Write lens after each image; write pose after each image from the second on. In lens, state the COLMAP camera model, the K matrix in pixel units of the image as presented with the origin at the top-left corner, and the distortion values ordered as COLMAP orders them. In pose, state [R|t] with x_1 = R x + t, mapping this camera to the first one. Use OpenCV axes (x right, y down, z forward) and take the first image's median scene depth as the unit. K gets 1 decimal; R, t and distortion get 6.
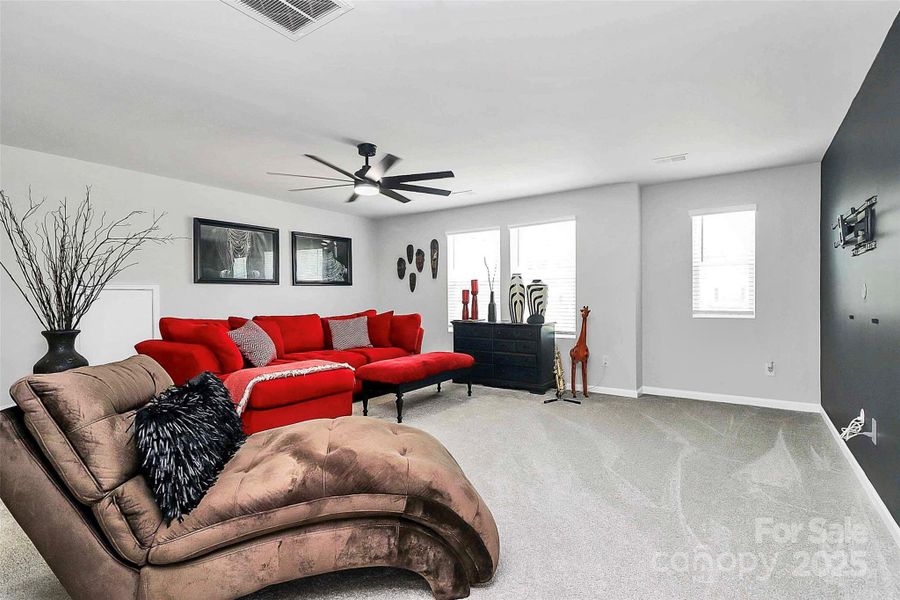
lens RADIAL K [[439.3, 0, 449.2], [0, 439.3, 296.3], [0, 0, 1]] dist [-0.000186, -0.010415]
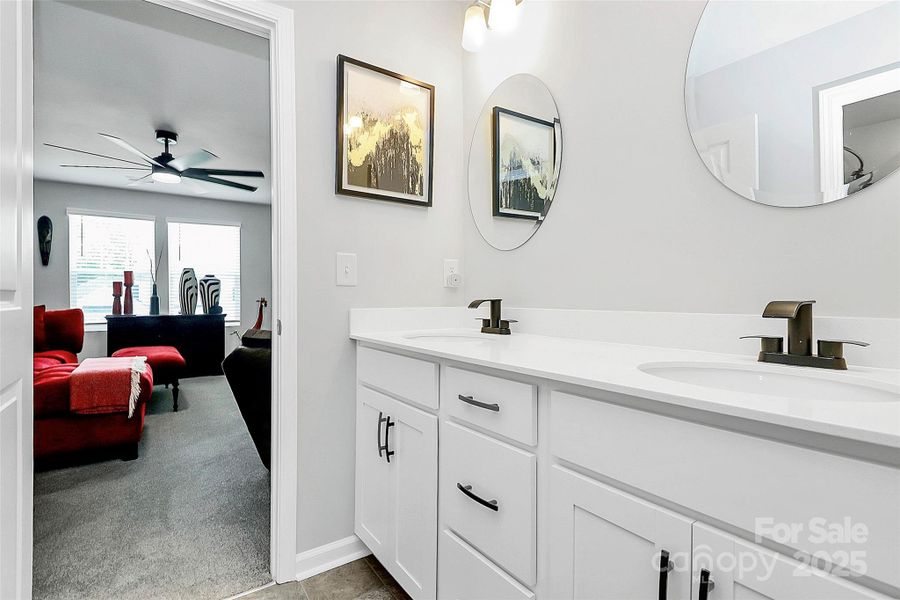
lens RADIAL K [[439.3, 0, 449.2], [0, 439.3, 296.3], [0, 0, 1]] dist [-0.000186, -0.010415]
pose [[0.320017, 0.000454, 0.947412, -0.620936], [-0.008094, 0.999965, 0.002255, 0.008532], [-0.947377, -0.008390, 0.320009, 0.063882]]
